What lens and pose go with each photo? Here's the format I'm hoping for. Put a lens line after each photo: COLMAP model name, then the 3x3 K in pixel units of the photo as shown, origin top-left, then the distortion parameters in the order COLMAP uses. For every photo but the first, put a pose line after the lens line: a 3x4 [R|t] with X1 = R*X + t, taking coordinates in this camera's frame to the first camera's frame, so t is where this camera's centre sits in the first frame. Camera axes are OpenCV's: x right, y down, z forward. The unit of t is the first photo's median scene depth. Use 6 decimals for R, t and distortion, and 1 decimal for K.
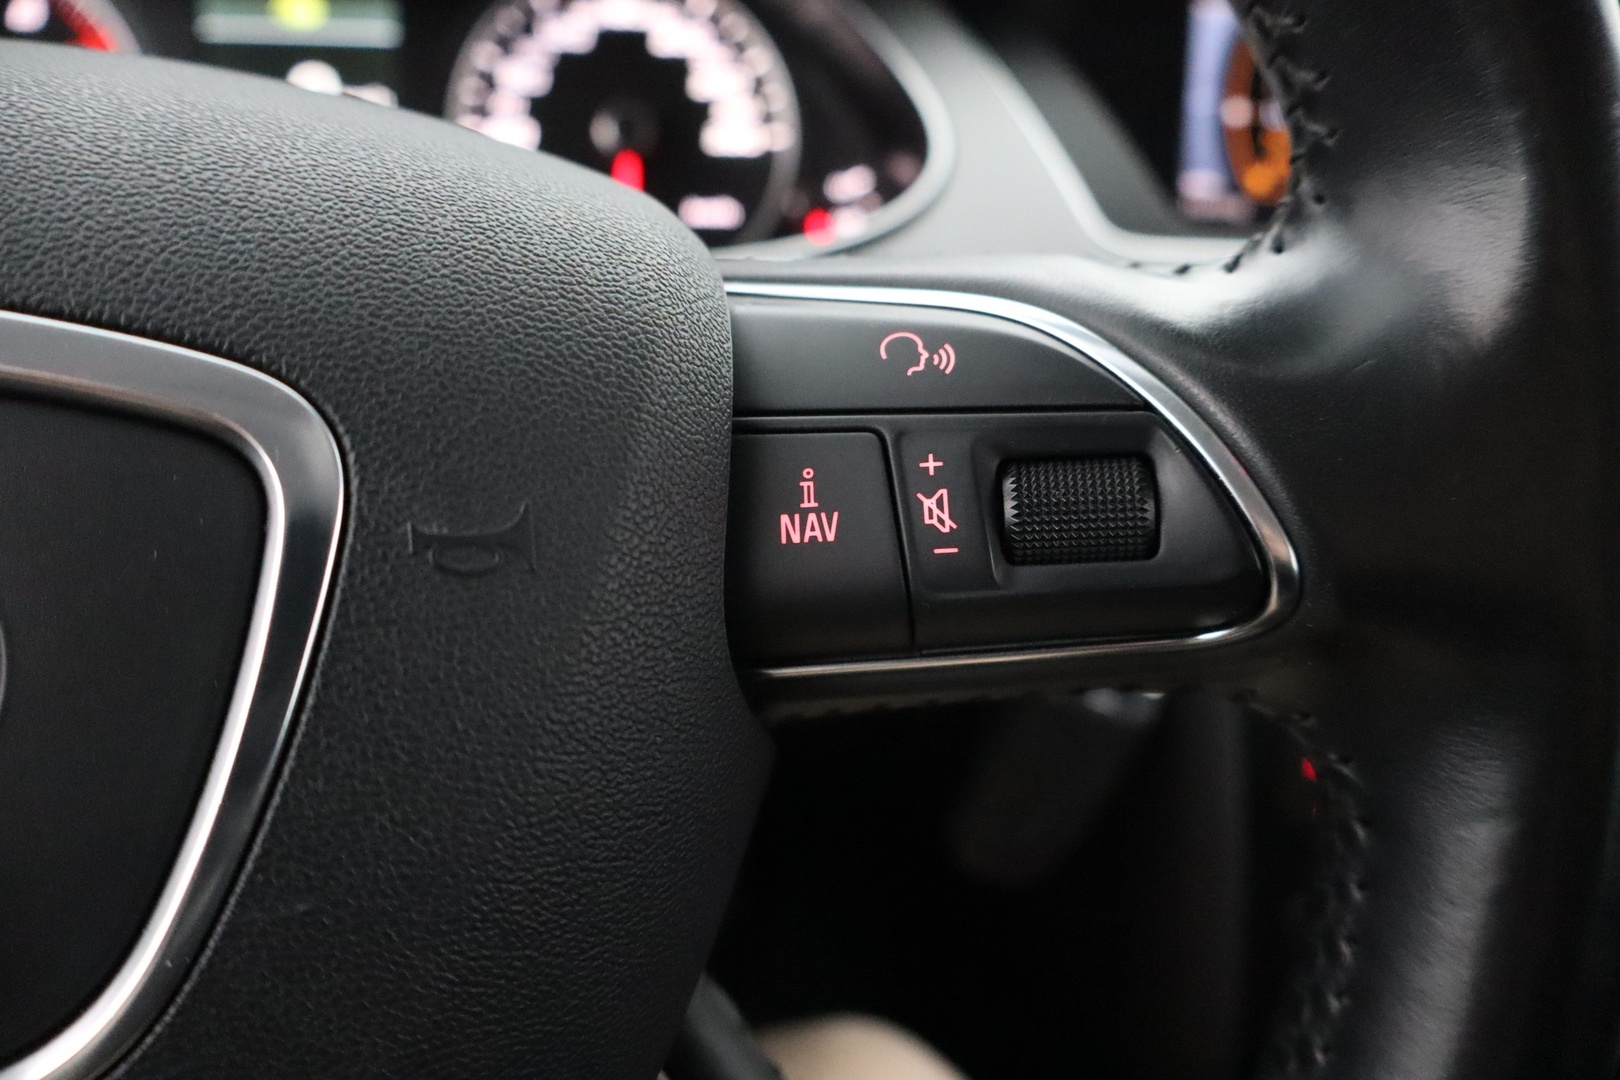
lens RADIAL K [[1398.0, 0, 810.0], [0, 1398.0, 540.0], [0, 0, 1]] dist [0.005259, 0.013072]
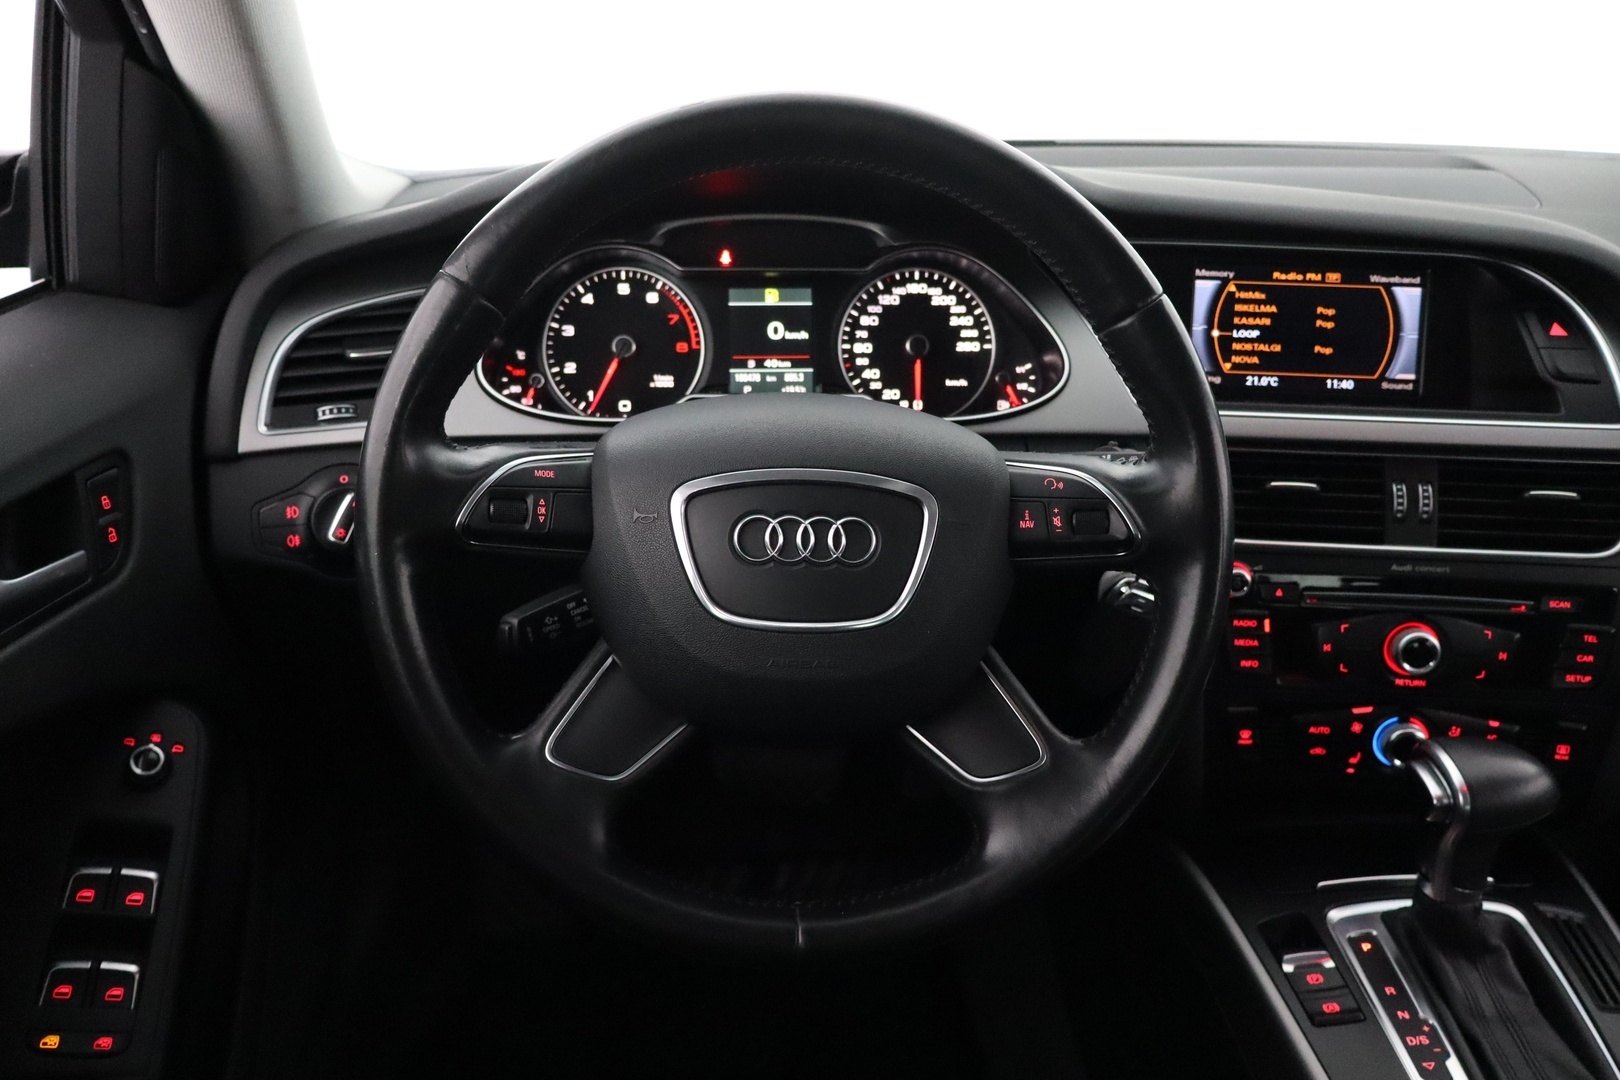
lens RADIAL K [[1398.0, 0, 810.0], [0, 1398.0, 540.0], [0, 0, 1]] dist [0.005259, 0.013072]
pose [[0.994531, 0.033170, -0.099030, -0.234548], [-0.035761, 0.999060, -0.024507, 0.167269], [0.098124, 0.027914, 0.994783, -3.316202]]
